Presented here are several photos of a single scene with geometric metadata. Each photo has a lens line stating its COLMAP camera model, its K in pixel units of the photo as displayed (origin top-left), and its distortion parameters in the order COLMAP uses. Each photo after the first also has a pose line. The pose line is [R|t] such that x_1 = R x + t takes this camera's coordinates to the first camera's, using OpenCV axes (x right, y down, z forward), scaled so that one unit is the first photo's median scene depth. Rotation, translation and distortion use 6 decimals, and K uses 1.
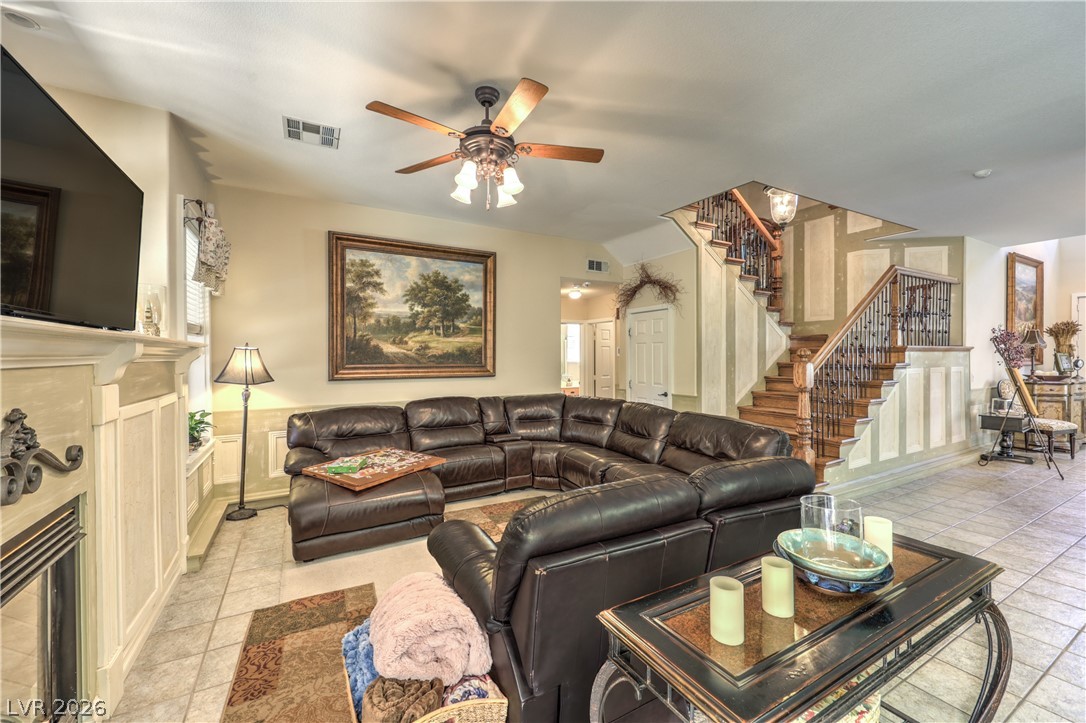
lens RADIAL K [[443.4, 0, 551.9], [0, 443.4, 360.3], [0, 0, 1]] dist [0.002080, 0.000176]
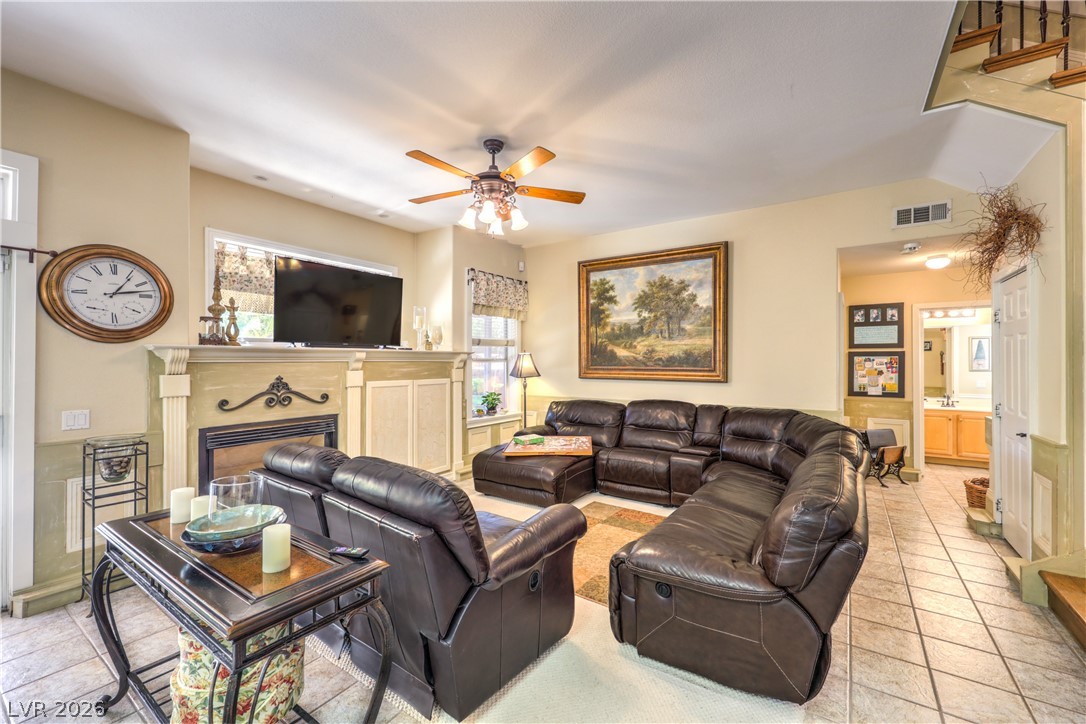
lens RADIAL K [[443.4, 0, 550.5], [0, 443.4, 360.0], [0, 0, 1]] dist [0.002080, 0.000176]
pose [[0.435854, 0.001814, -0.900015, 0.564550], [-0.009894, 0.999947, -0.002776, -0.002443], [0.899963, 0.010115, 0.435849, 0.338094]]
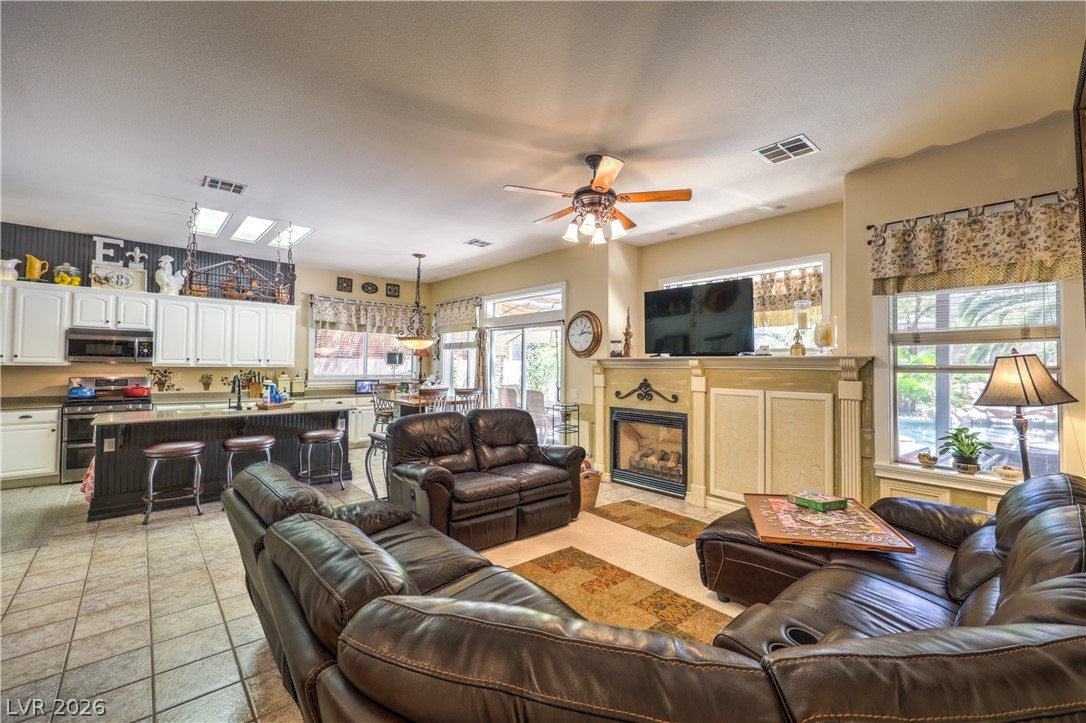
lens RADIAL K [[443.4, 0, 548.6], [0, 443.4, 357.8], [0, 0, 1]] dist [0.002080, 0.000176]
pose [[-0.977098, -0.010142, -0.212549, 0.140096], [-0.008227, 0.999917, -0.009892, -0.008766], [0.212632, -0.007917, -0.977100, 1.217302]]
